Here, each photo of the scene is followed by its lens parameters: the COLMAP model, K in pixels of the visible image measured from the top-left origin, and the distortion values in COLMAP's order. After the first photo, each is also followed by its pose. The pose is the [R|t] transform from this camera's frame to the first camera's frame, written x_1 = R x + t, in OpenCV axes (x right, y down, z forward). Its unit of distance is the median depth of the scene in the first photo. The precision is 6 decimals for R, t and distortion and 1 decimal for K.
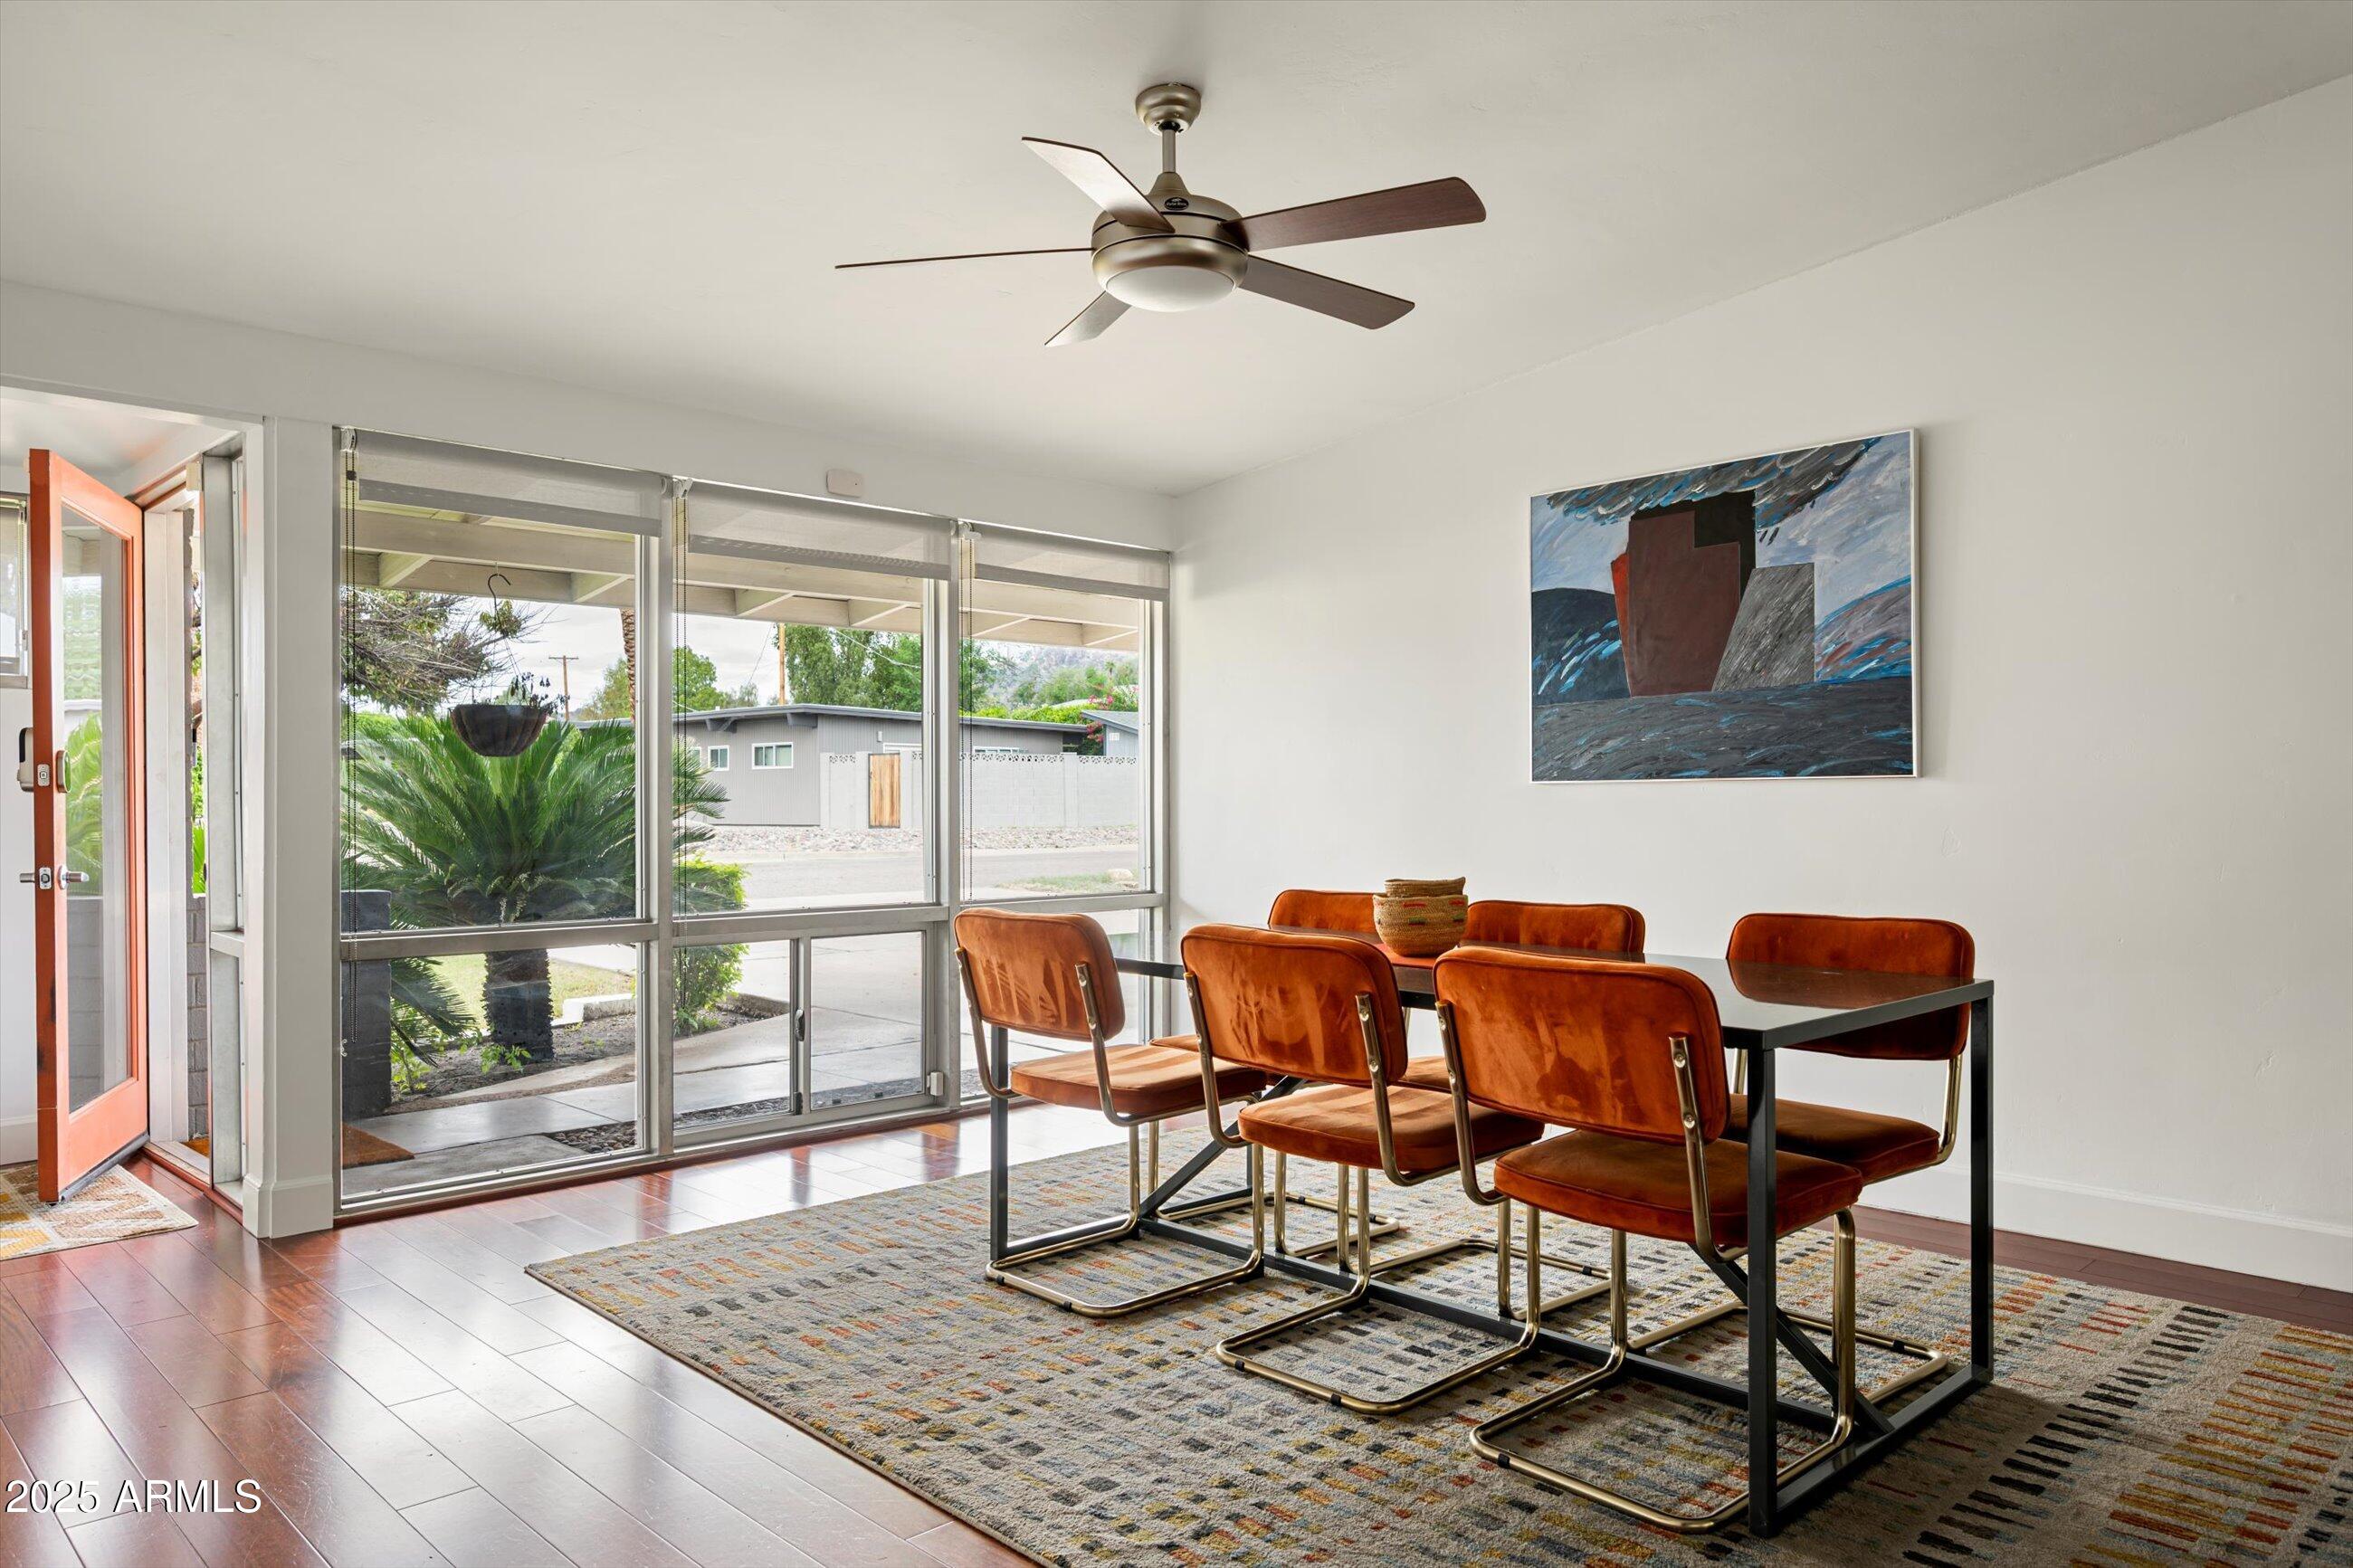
lens RADIAL K [[1543.0, 0, 1185.6], [0, 1543.0, 822.6], [0, 0, 1]] dist [-0.001563, 0.000236]
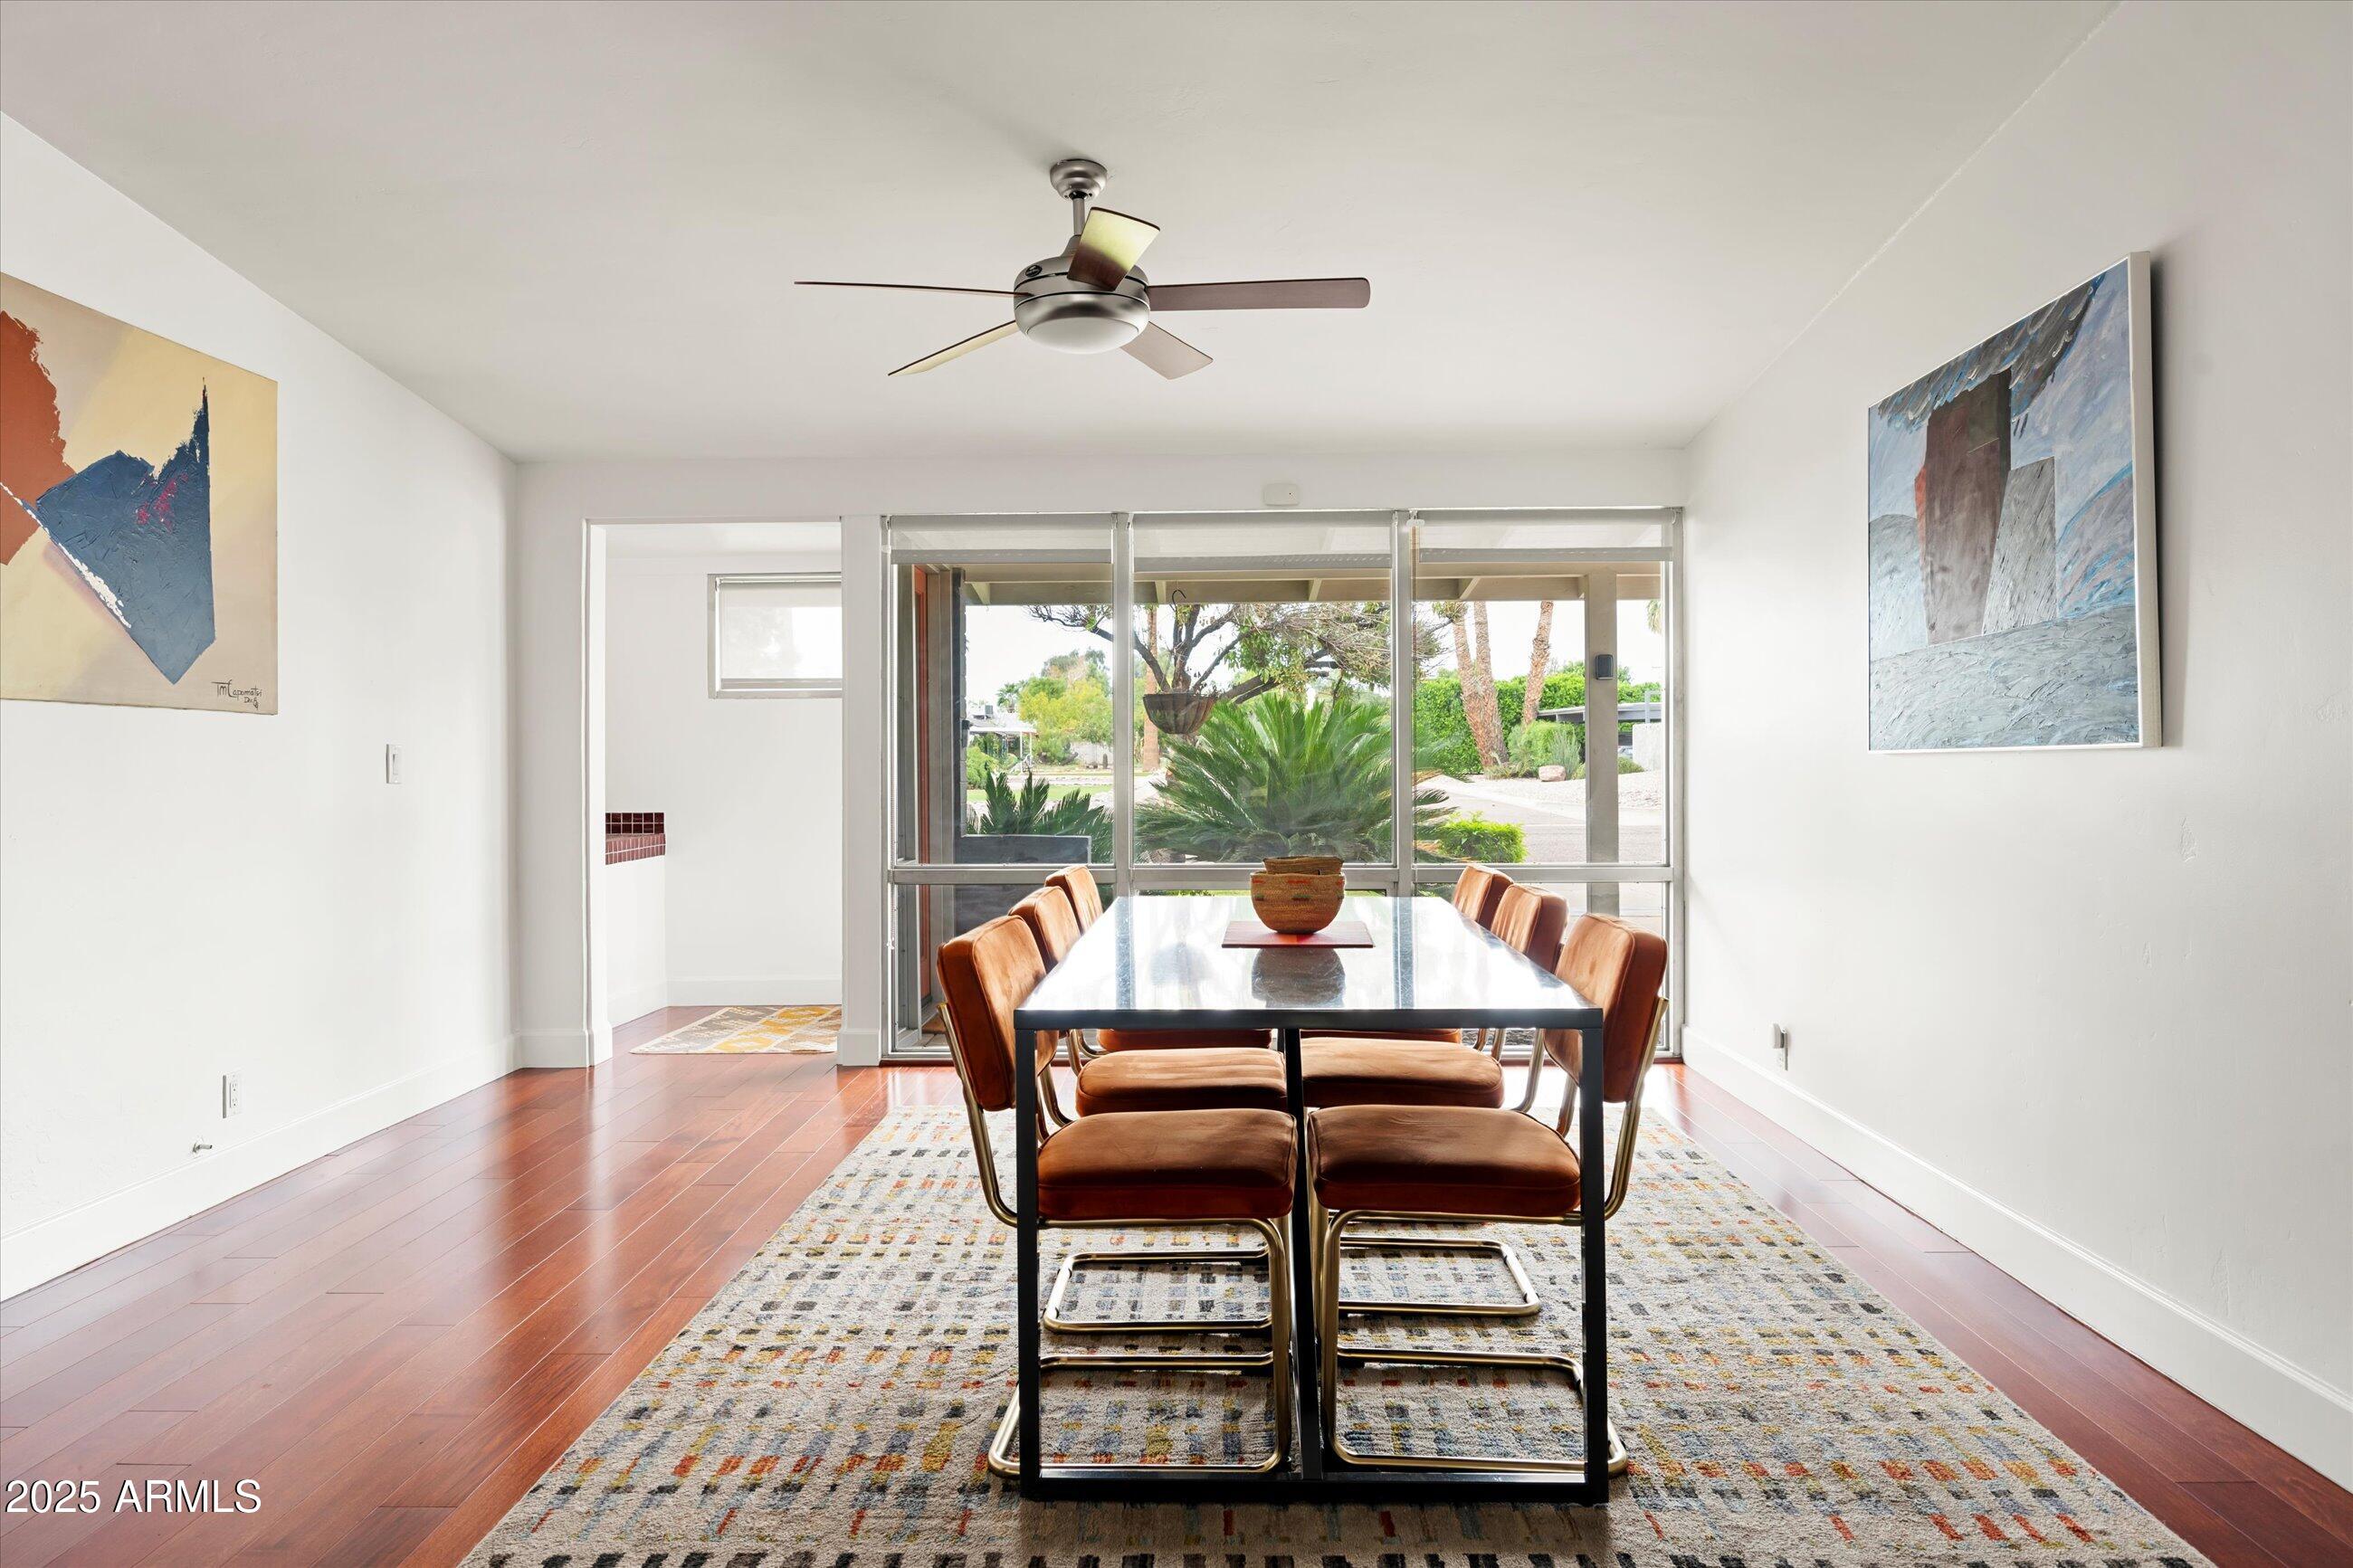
lens RADIAL K [[1506.1, 0, 1176.5], [0, 1506.1, 784.0], [0, 0, 1]] dist [0.002661, 0.000105]
pose [[0.703078, 0.007906, -0.711069, 0.756213], [-0.005939, 0.999969, 0.005247, -0.015002], [0.711088, 0.000534, 0.703103, 0.231325]]
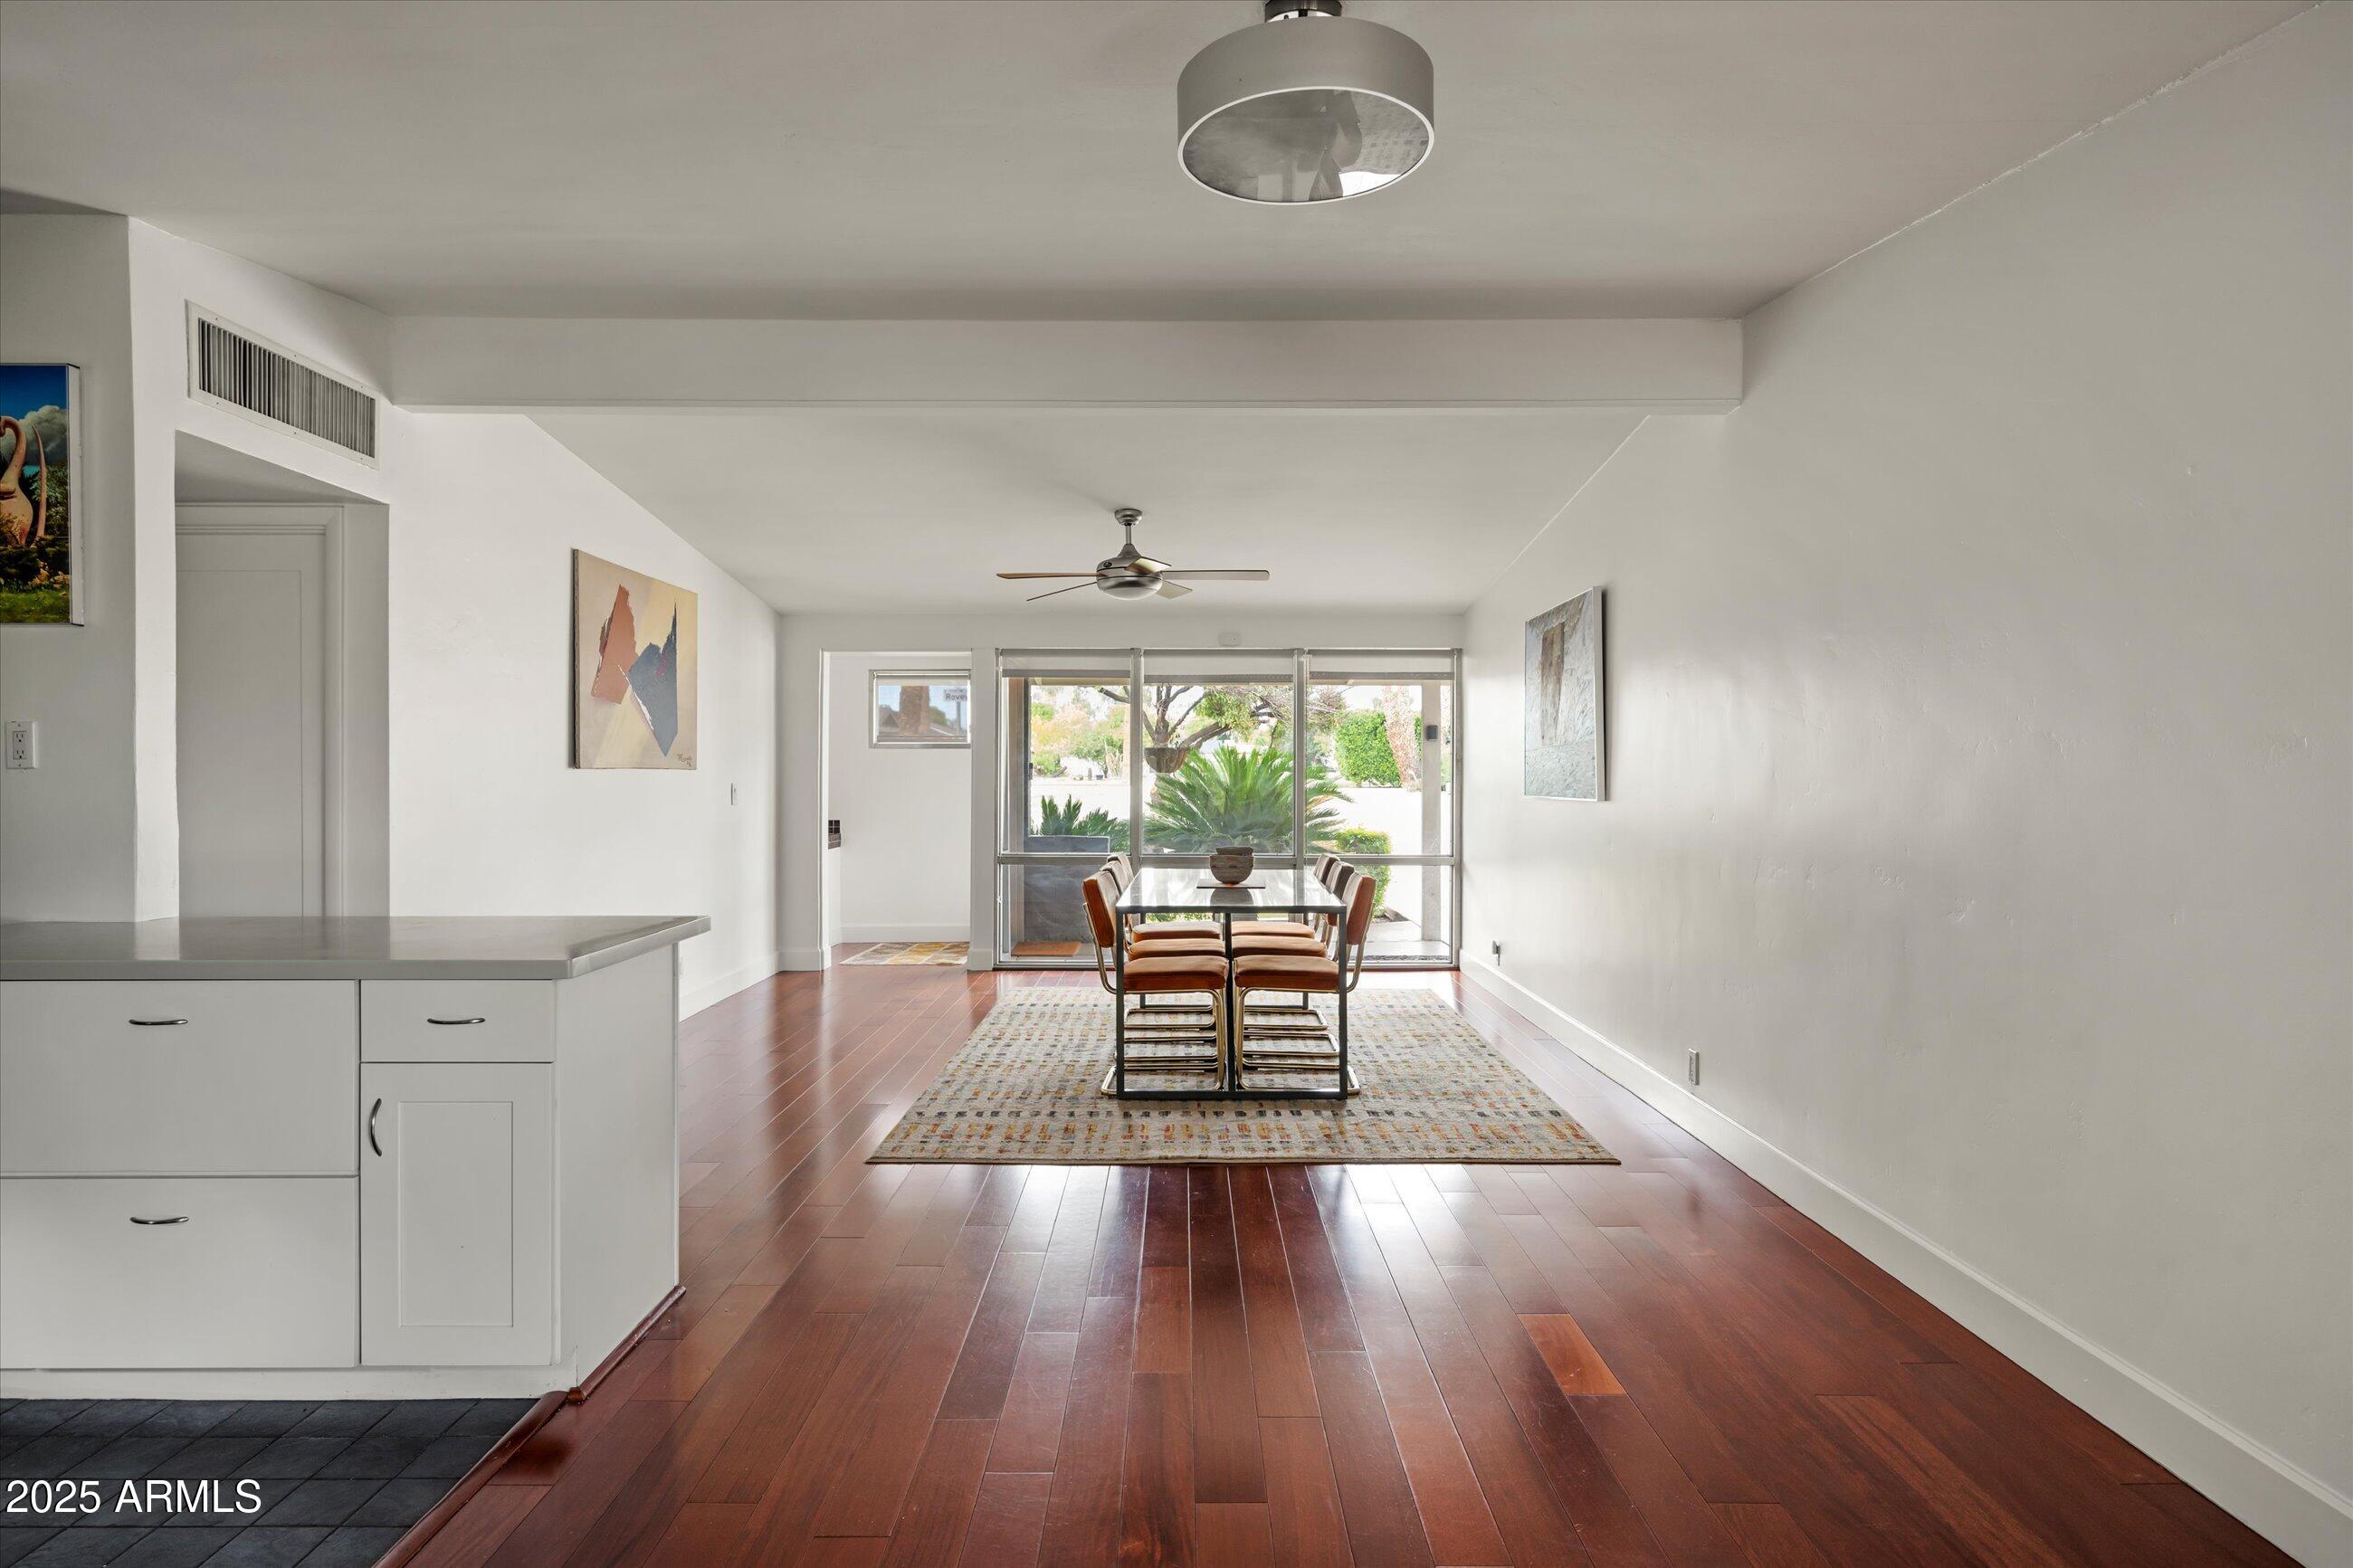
lens RADIAL K [[1290.2, 0, 1176.5], [0, 1290.2, 784.0], [0, 0, 1]] dist [-0.000698, -0.000020]
pose [[0.718290, 0.008175, -0.695696, 1.274775], [-0.013130, 0.999912, -0.001806, -0.044554], [0.695620, 0.010431, 0.718334, -0.331344]]
